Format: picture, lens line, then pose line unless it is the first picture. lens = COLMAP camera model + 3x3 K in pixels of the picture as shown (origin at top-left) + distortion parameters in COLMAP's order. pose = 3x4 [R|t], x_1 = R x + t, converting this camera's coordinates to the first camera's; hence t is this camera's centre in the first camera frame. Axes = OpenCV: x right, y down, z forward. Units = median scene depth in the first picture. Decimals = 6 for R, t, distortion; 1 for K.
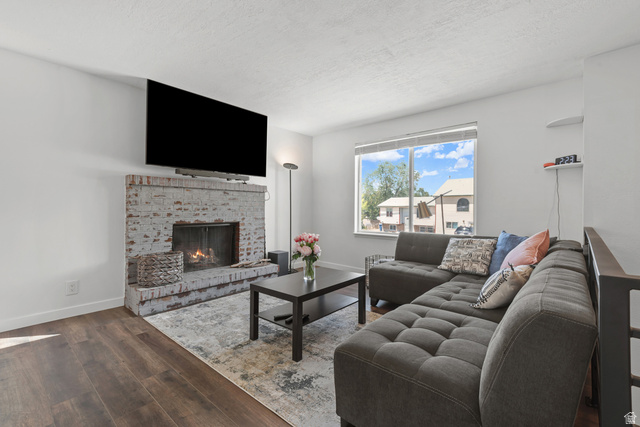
lens RADIAL K [[287.6, 0, 320.2], [0, 287.6, 203.6], [0, 0, 1]] dist [0.018568, -0.000144]
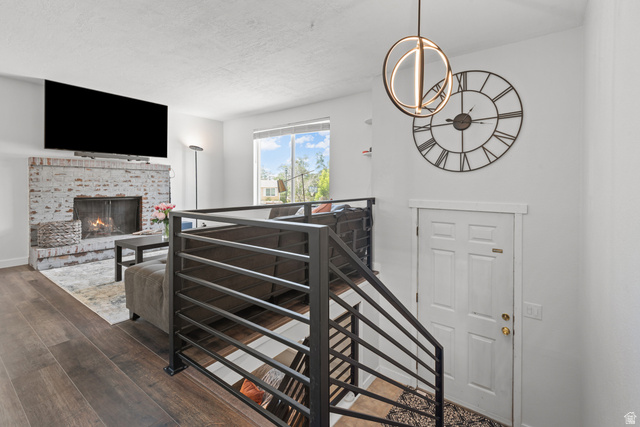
lens RADIAL K [[295.8, 0, 319.9], [0, 295.8, 185.0], [0, 0, 1]] dist [0.002099, -0.000205]
pose [[0.996780, 0.001210, 0.080179, 0.419227], [-0.002469, 0.999875, 0.015606, -0.003949], [-0.080150, -0.015754, 0.996658, -0.315369]]
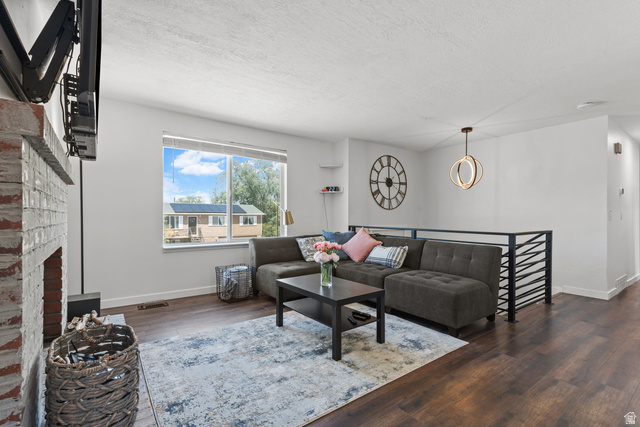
lens RADIAL K [[293.2, 0, 320.0], [0, 293.2, 213.5], [0, 0, 1]] dist [0.017099, -0.000276]
pose [[0.210983, 0.001191, 0.977489, -0.802031], [-0.028449, 0.999583, 0.004923, -0.004720], [-0.977076, -0.028847, 0.210929, 0.590649]]
